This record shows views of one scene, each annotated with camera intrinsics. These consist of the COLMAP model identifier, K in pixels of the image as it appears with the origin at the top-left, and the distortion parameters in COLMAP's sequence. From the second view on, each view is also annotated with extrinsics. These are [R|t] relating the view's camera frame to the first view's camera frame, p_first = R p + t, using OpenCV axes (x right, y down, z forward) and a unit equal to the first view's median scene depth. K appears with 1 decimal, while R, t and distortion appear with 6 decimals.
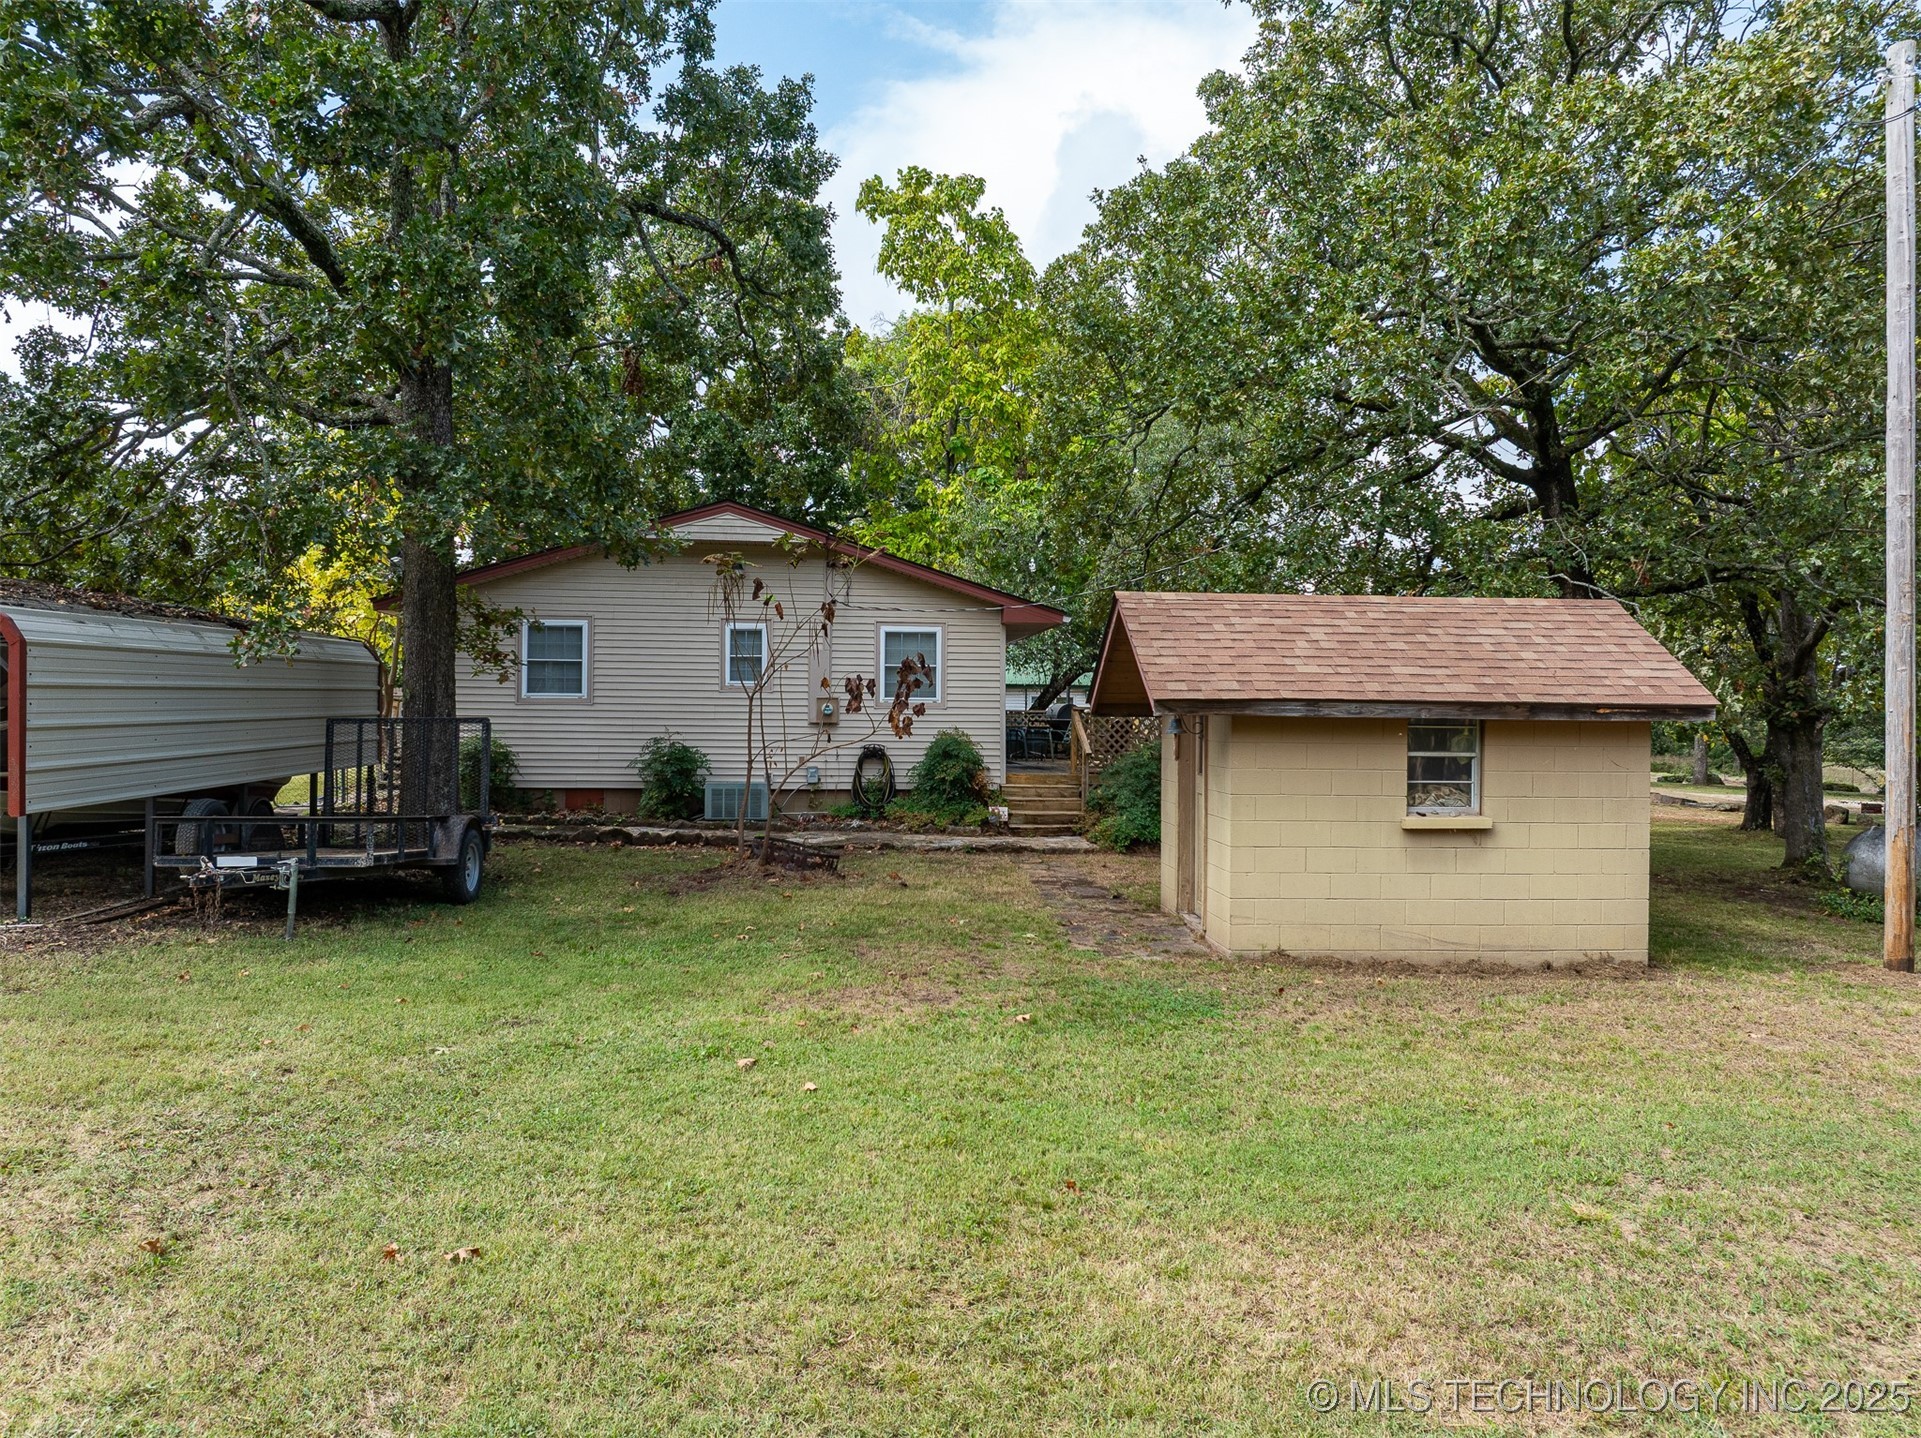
lens RADIAL K [[1354.5, 0, 961.3], [0, 1354.5, 721.2], [0, 0, 1]] dist [-0.041556, 0.008274]
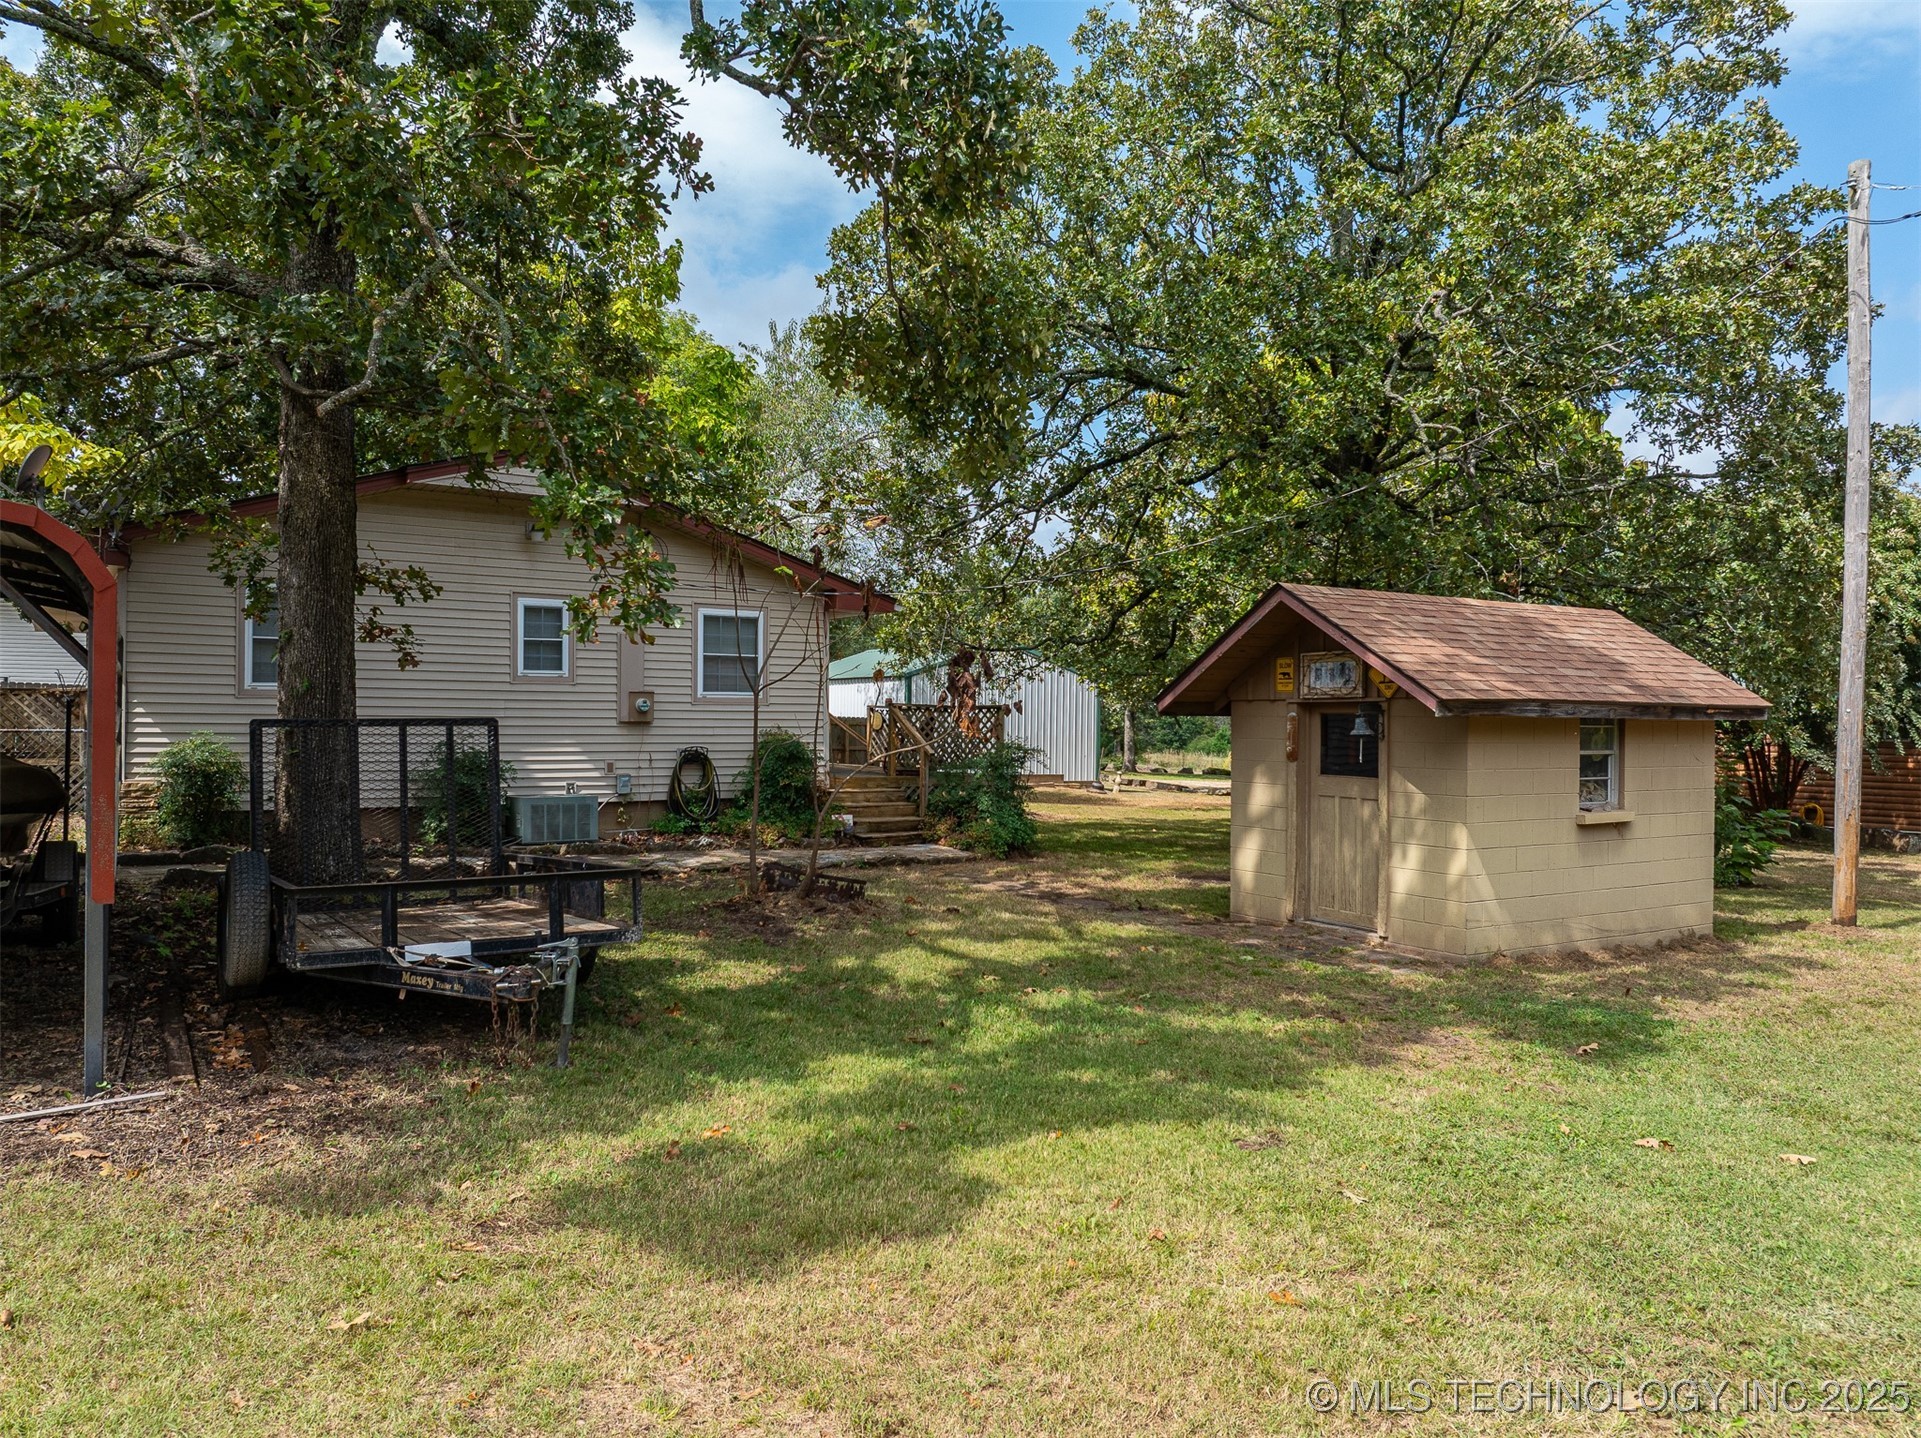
lens RADIAL K [[1354.5, 0, 960.7], [0, 1354.5, 720.7], [0, 0, 1]] dist [-0.041556, 0.008274]
pose [[0.886277, -0.002552, 0.463149, -0.318914], [0.000931, 0.999993, 0.003728, -0.002417], [-0.463156, -0.002873, 0.886272, 0.168438]]
